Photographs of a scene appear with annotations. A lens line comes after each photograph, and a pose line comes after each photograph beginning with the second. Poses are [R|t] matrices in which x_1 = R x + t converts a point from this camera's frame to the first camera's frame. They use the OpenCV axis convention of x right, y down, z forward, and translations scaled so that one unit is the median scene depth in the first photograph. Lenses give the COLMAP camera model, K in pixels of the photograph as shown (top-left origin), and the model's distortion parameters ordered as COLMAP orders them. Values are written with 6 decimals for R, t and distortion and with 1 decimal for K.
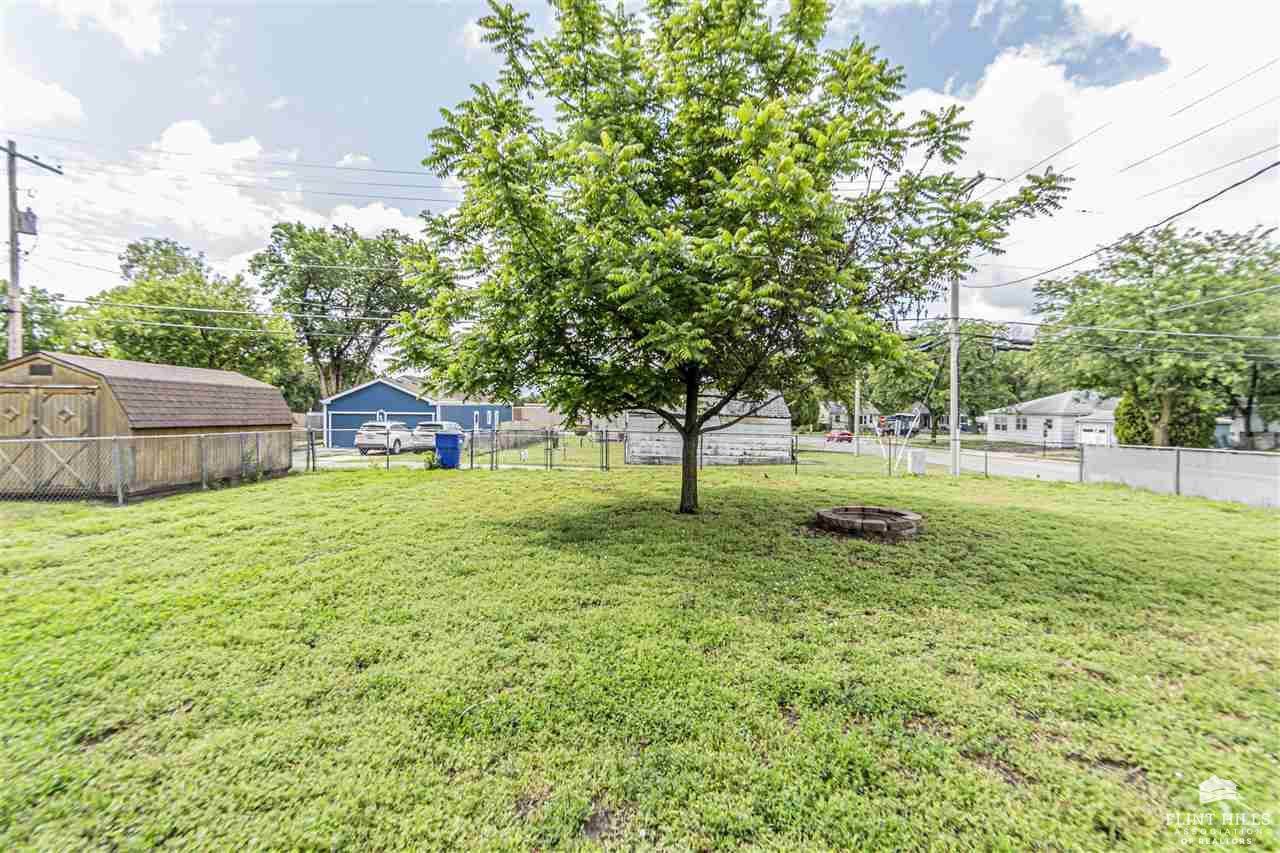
lens RADIAL K [[566.9, 0, 643.9], [0, 566.9, 423.1], [0, 0, 1]] dist [-0.005131, 0.000712]
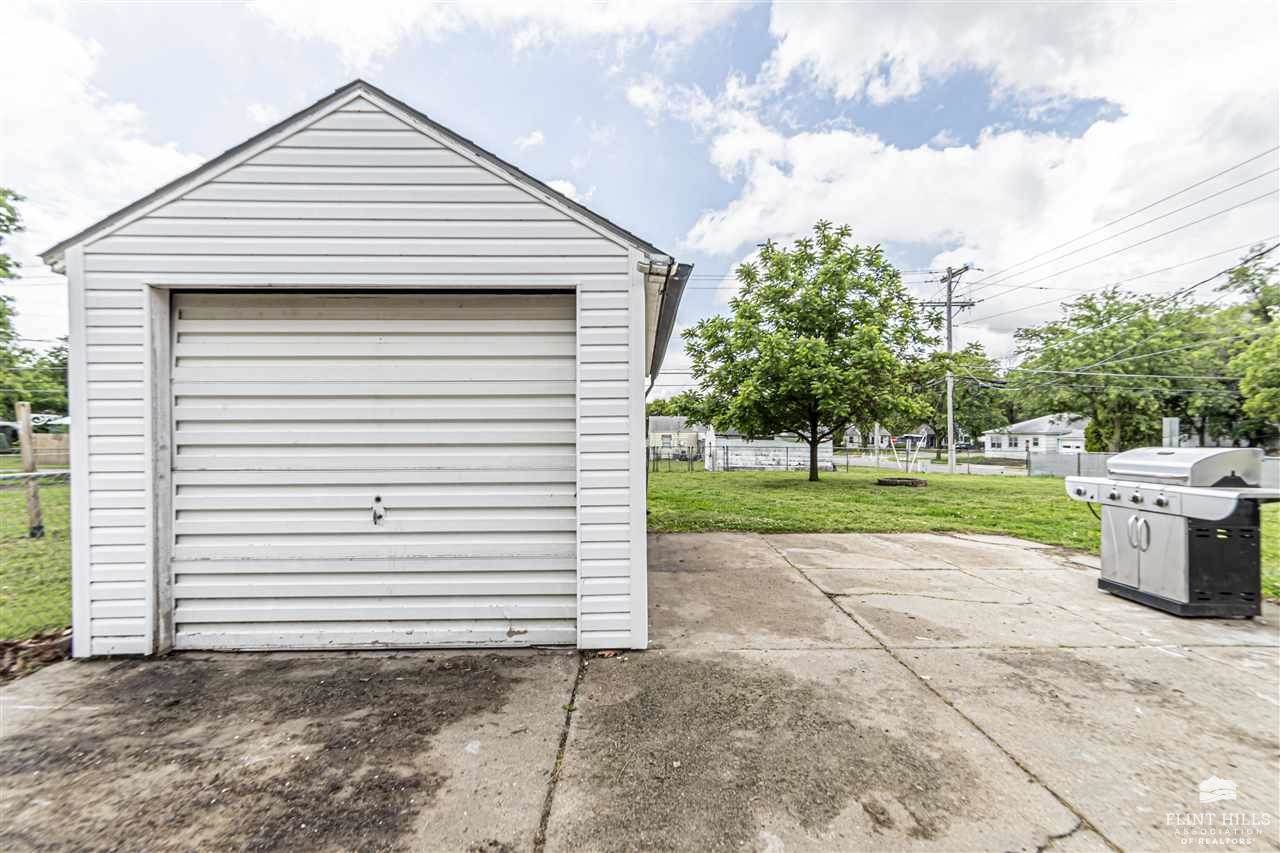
lens RADIAL K [[566.9, 0, 642.8], [0, 566.9, 435.0], [0, 0, 1]] dist [-0.005131, 0.000712]
pose [[0.999878, -0.012245, -0.009708, -0.127317], [0.012029, 0.999686, -0.021975, 0.004694], [0.009974, 0.021855, 0.999711, -0.257084]]
